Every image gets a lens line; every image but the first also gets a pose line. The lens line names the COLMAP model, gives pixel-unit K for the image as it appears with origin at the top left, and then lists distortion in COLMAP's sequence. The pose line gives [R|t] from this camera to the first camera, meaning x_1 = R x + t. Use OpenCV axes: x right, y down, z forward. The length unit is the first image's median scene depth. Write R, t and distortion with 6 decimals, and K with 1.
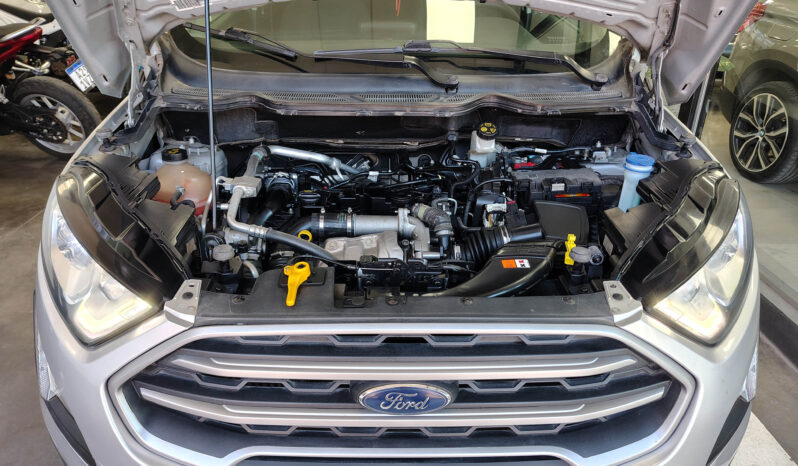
lens RADIAL K [[566.8, 0, 399.0], [0, 566.8, 233.0], [0, 0, 1]] dist [0.001667, -0.007331]
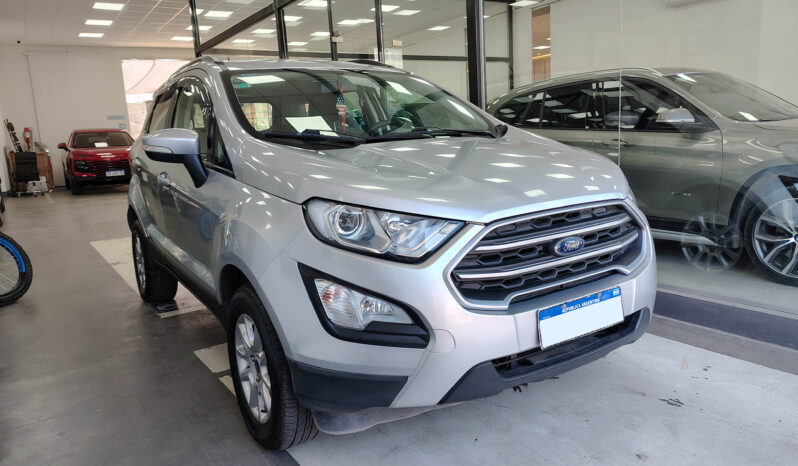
lens RADIAL K [[570.4, 0, 399.0], [0, 570.4, 233.0], [0, 0, 1]] dist [-0.004030, -0.009400]
pose [[0.853114, -0.147439, 0.500459, -0.389767], [0.284138, 0.935801, -0.208666, 0.123888], [-0.437564, 0.320216, 0.840238, -0.128253]]
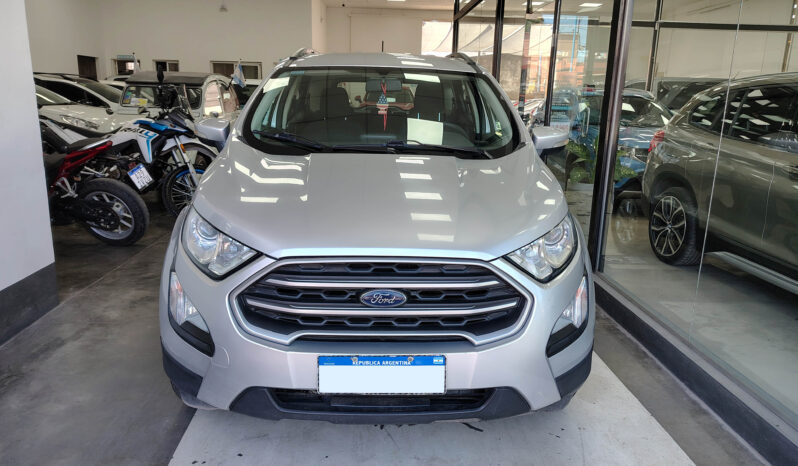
lens RADIAL K [[566.8, 0, 399.0], [0, 566.8, 233.0], [0, 0, 1]] dist [0.001667, -0.007331]
pose [[0.999821, 0.012012, 0.014592, 0.008274], [-0.008601, 0.976655, -0.214643, 0.119718], [-0.016829, 0.214479, 0.976584, -0.241400]]
